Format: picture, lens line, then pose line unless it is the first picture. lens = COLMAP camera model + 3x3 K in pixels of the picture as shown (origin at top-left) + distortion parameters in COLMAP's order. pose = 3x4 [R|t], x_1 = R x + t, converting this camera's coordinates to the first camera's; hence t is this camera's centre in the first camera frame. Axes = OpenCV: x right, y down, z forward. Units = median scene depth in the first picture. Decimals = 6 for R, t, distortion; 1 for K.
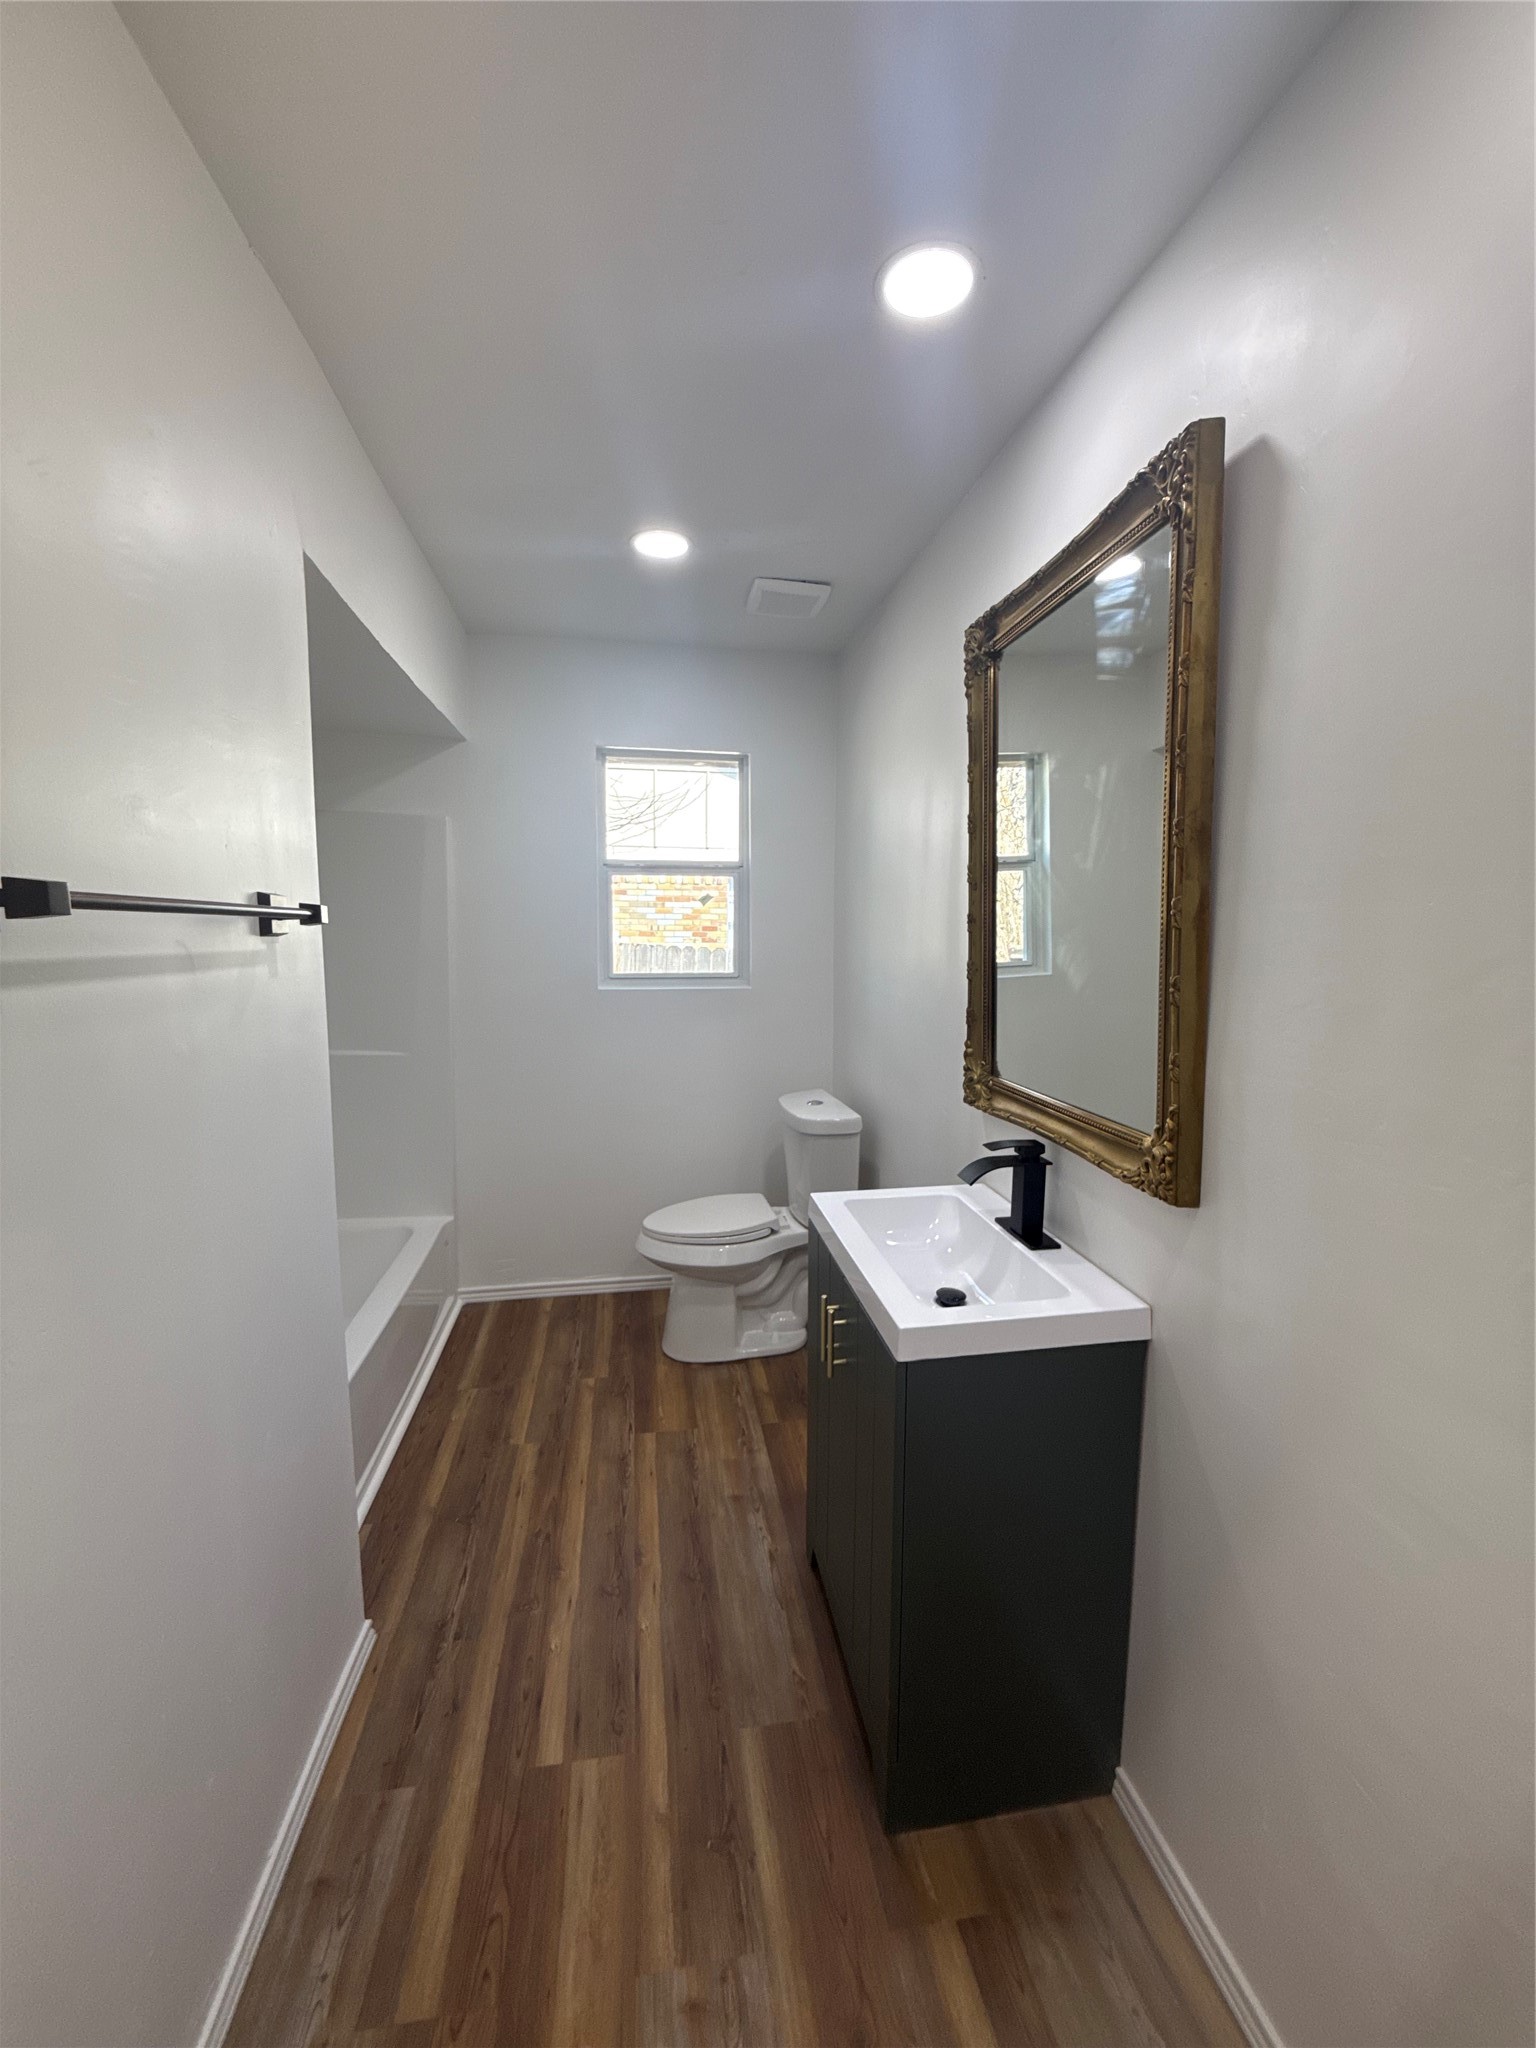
lens RADIAL K [[815.7, 0, 761.1], [0, 815.7, 1026.4], [0, 0, 1]] dist [-0.000180, 0.000160]
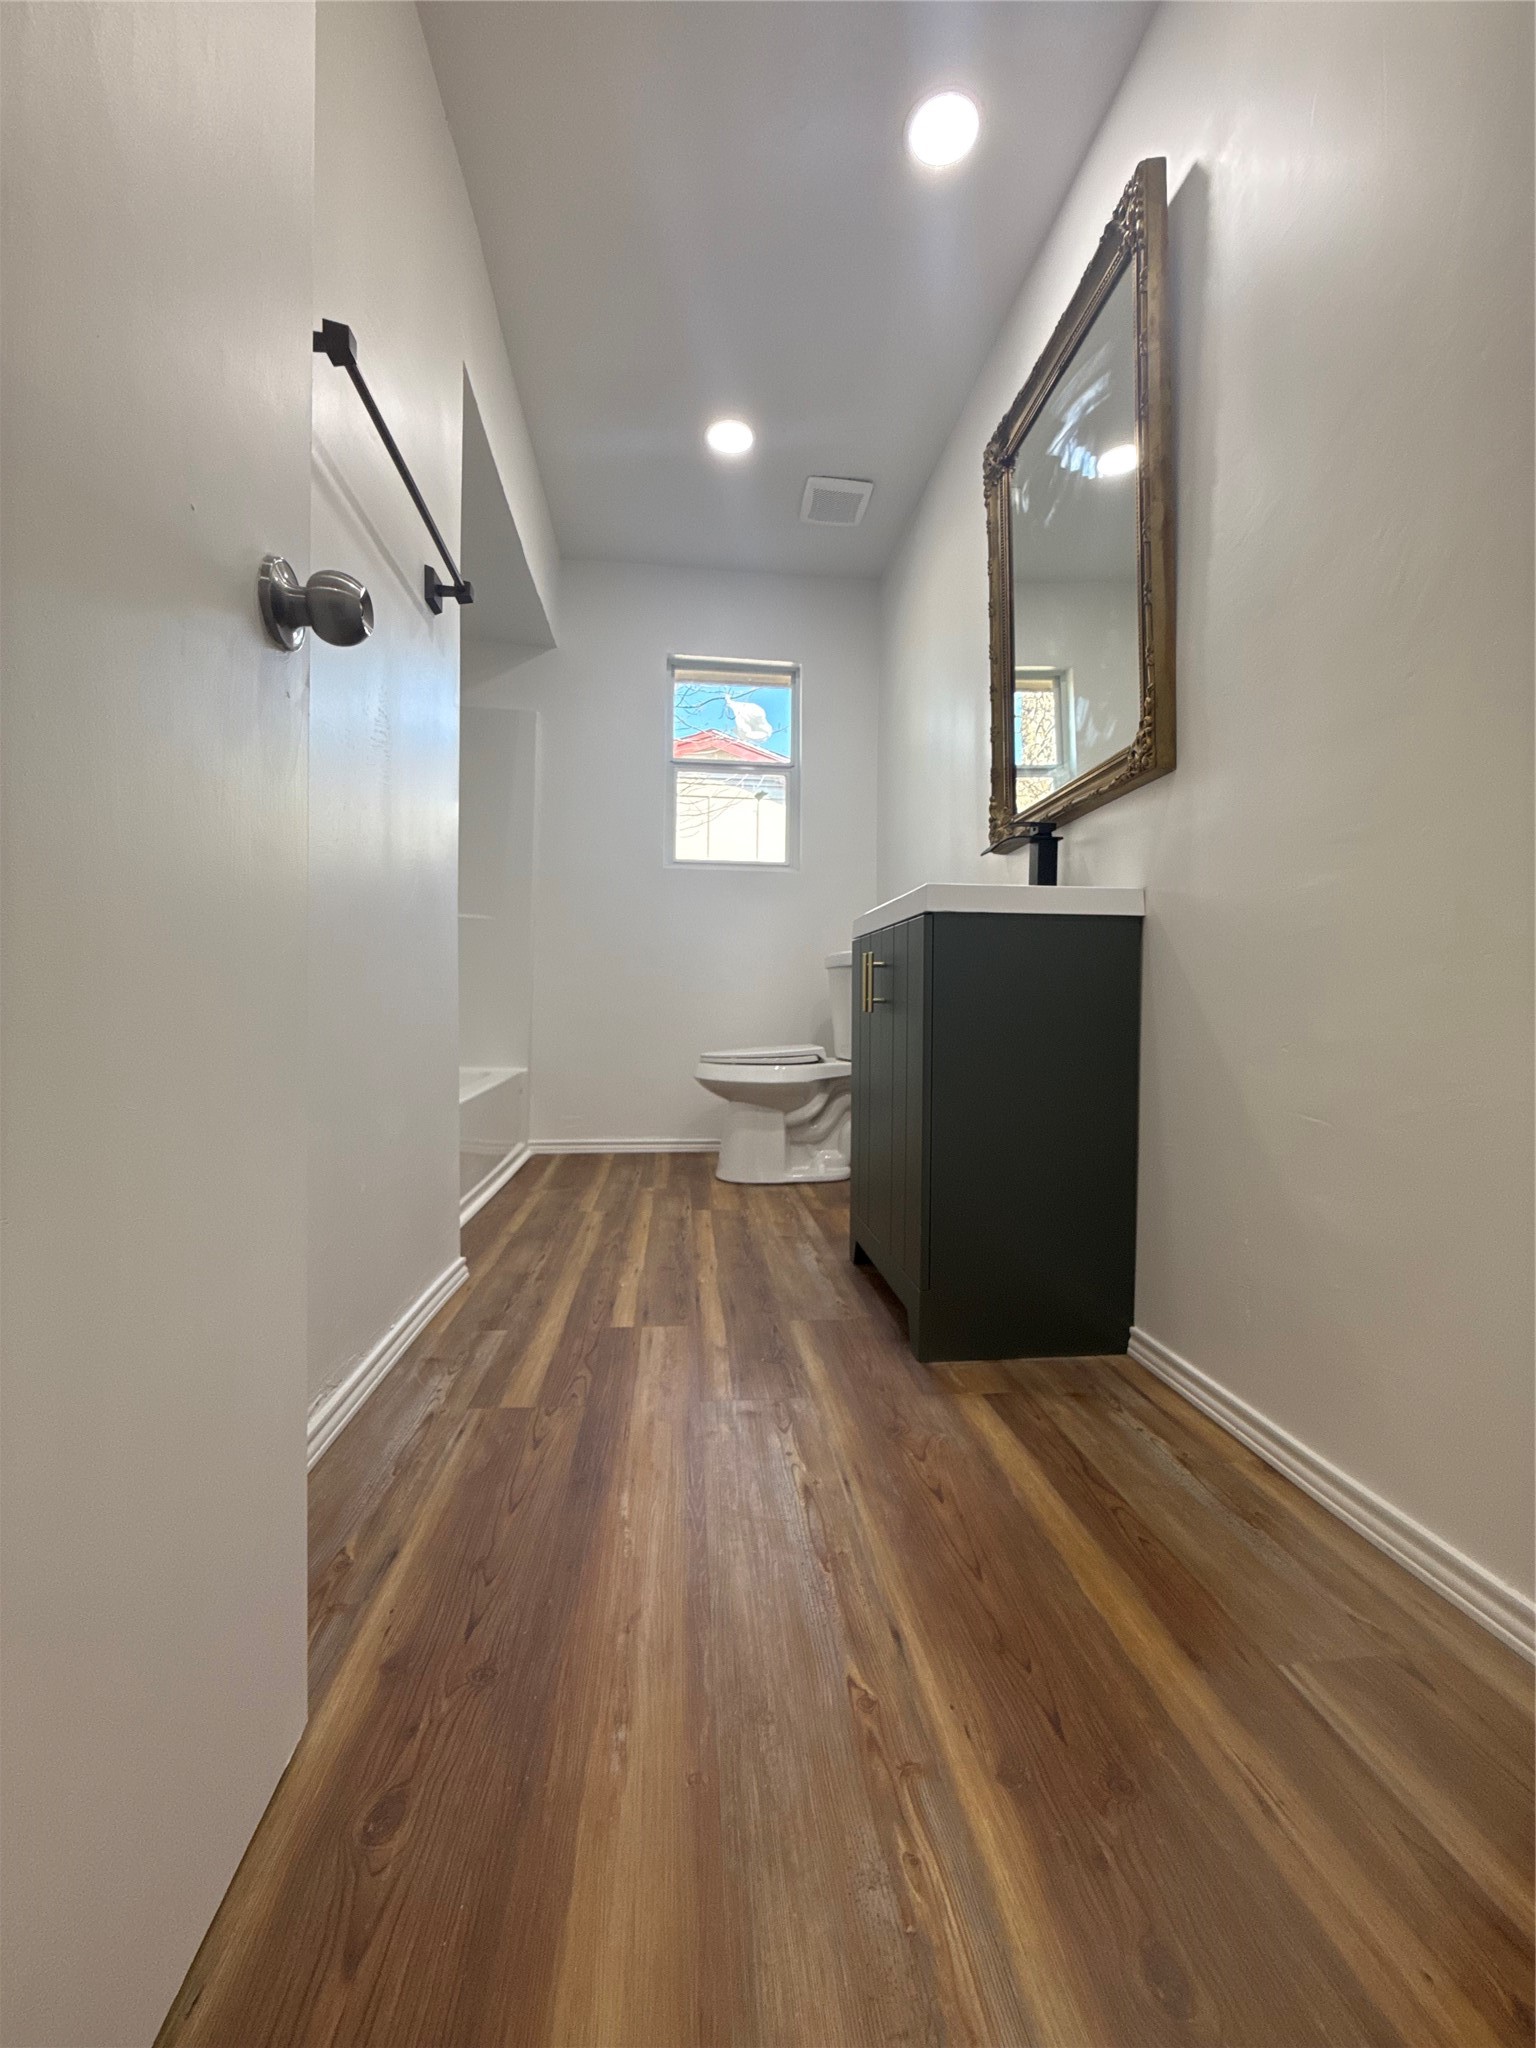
lens RADIAL K [[815.7, 0, 760.5], [0, 815.7, 1025.7], [0, 0, 1]] dist [-0.000180, 0.000160]
pose [[0.998318, 0.007227, -0.057523, -0.003738], [-0.013005, 0.994831, -0.100712, 0.494458], [0.056498, 0.101291, 0.993251, -0.133362]]
